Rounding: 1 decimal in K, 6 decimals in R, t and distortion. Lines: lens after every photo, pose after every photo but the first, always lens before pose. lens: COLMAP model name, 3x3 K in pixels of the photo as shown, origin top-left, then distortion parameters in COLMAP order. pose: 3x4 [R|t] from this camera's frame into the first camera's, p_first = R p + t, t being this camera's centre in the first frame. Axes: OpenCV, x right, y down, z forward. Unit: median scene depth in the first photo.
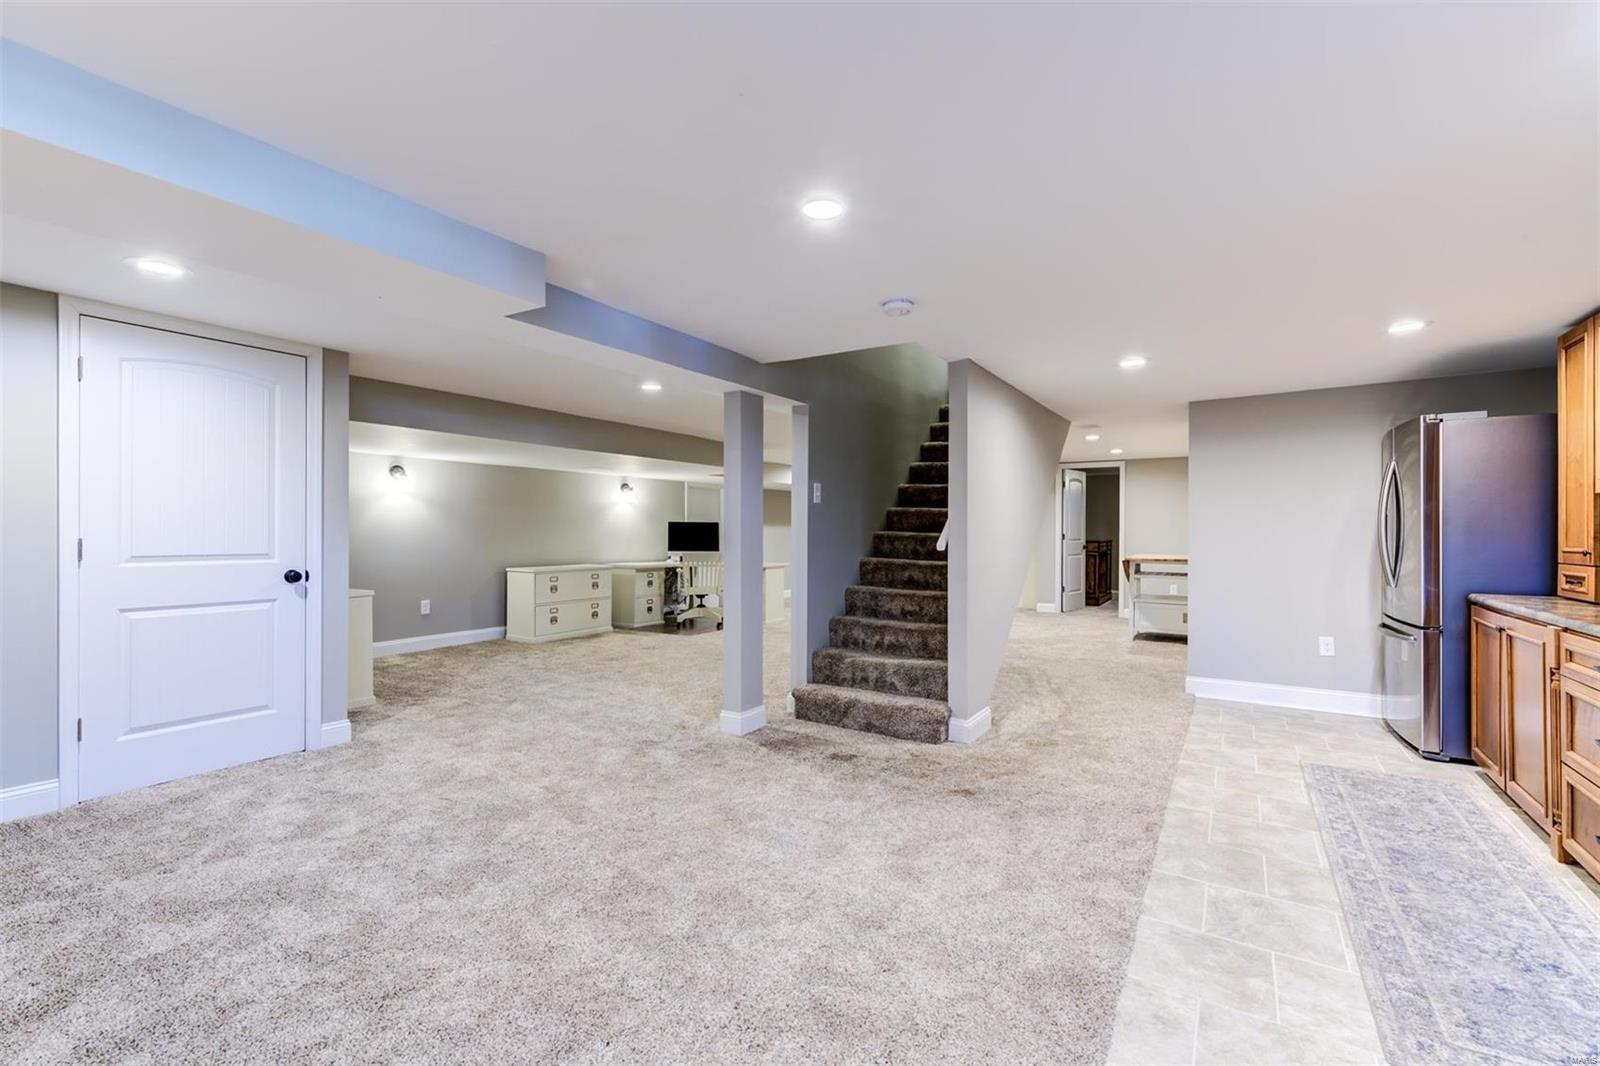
lens RADIAL K [[686.0, 0, 803.6], [0, 686.0, 533.1], [0, 0, 1]] dist [0.003562, 0.000076]
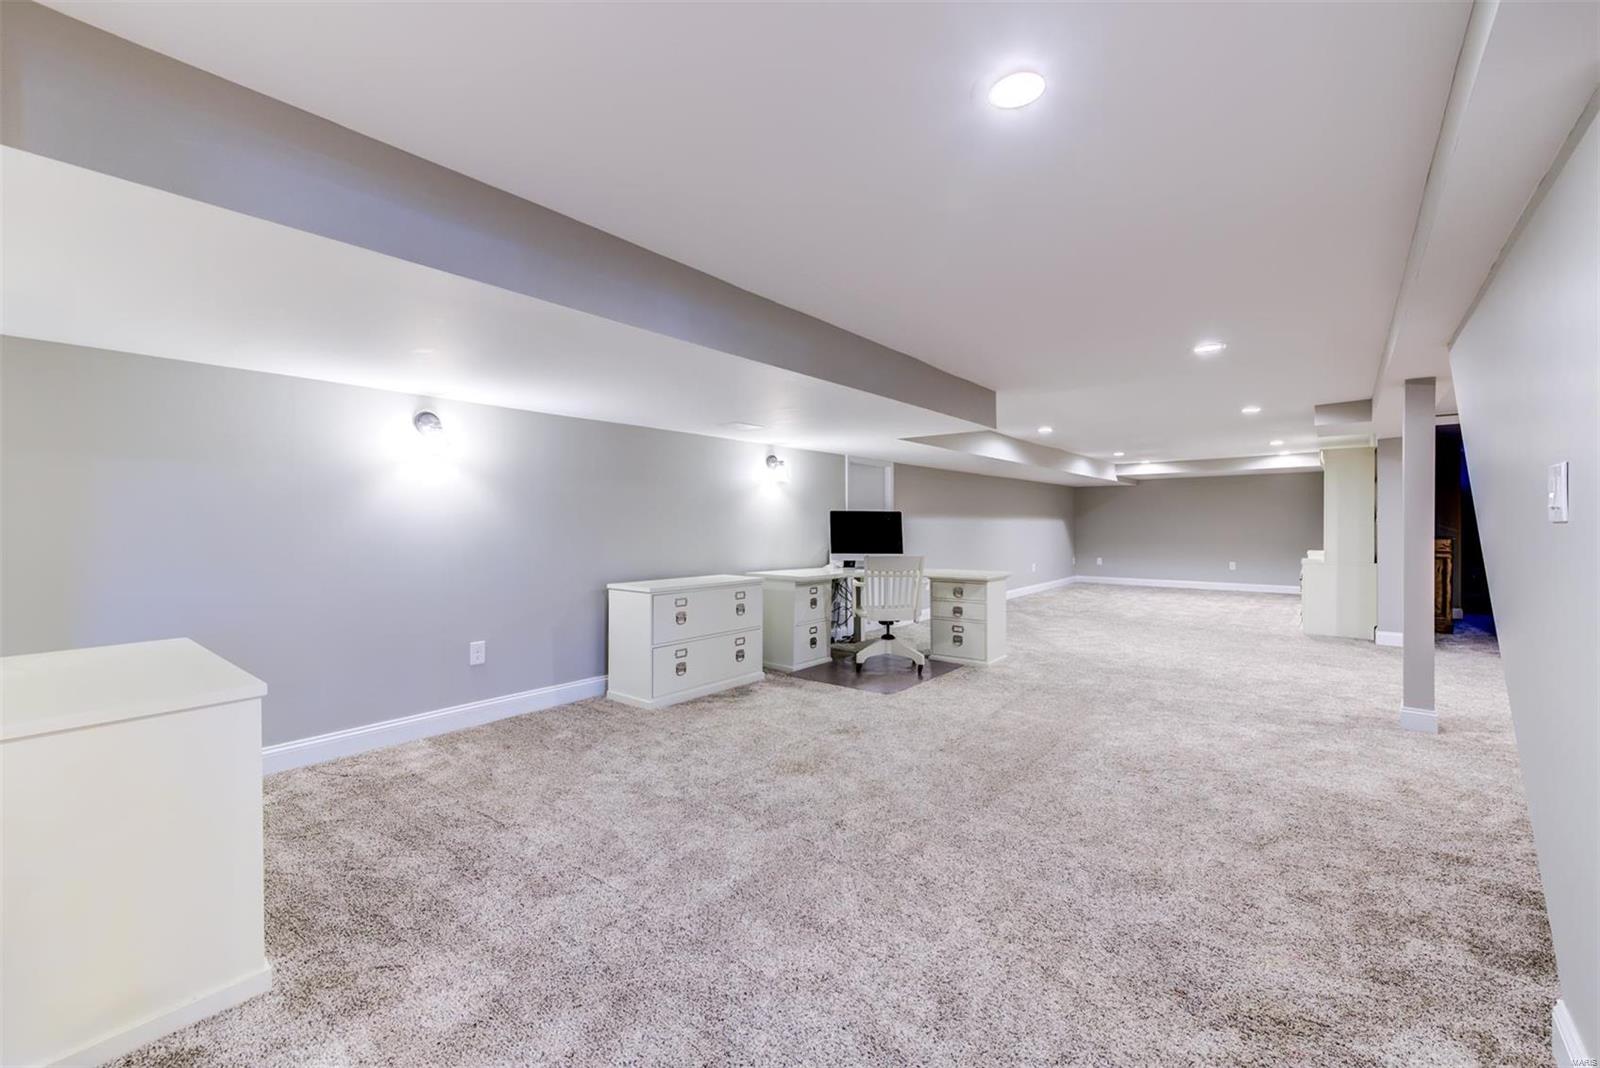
lens RADIAL K [[659.1, 0, 797.0], [0, 659.1, 529.2], [0, 0, 1]] dist [0.006702, -0.002013]
pose [[0.991403, -0.002181, -0.130825, -0.166519], [0.002542, 0.999993, 0.002591, 0.000033], [0.130819, -0.002901, 0.991402, 0.388357]]
